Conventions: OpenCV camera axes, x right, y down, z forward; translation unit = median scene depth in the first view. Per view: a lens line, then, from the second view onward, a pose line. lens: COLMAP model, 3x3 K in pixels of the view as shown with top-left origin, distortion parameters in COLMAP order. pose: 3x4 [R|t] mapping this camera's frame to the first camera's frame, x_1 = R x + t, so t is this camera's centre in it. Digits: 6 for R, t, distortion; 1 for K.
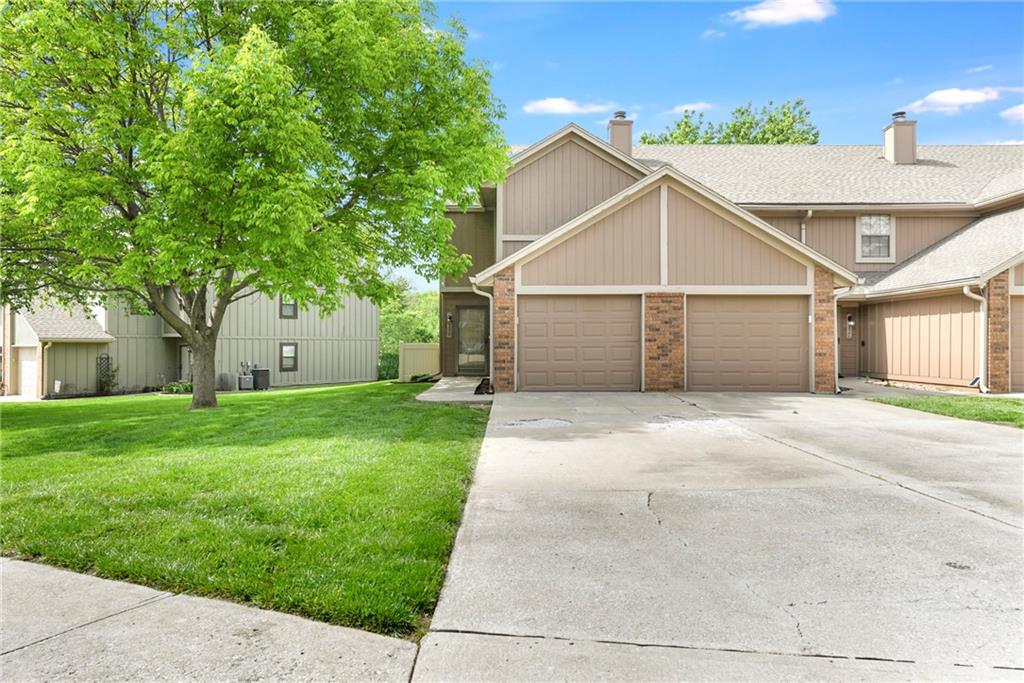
lens RADIAL K [[565.3, 0, 510.2], [0, 565.3, 343.4], [0, 0, 1]] dist [0.007778, 0.000326]
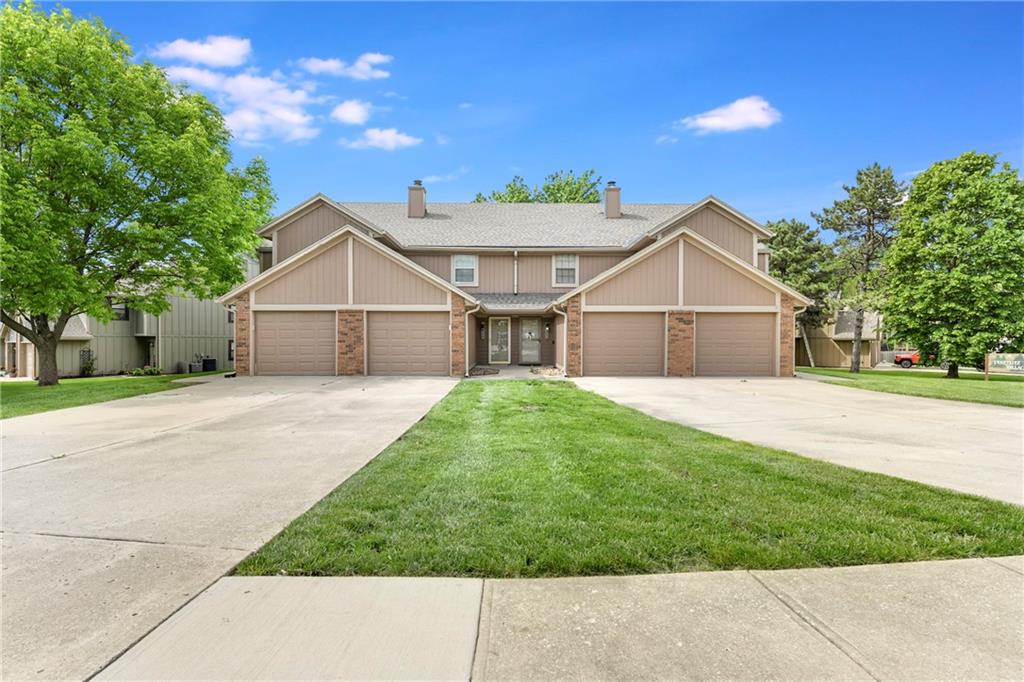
lens RADIAL K [[423.5, 0, 515.6], [0, 423.5, 338.6], [0, 0, 1]] dist [0.001081, -0.000696]
pose [[0.999993, 0.002135, -0.002973, 0.702946], [-0.002137, 0.999998, -0.000482, -0.013107], [0.002972, 0.000488, 0.999995, -0.116056]]
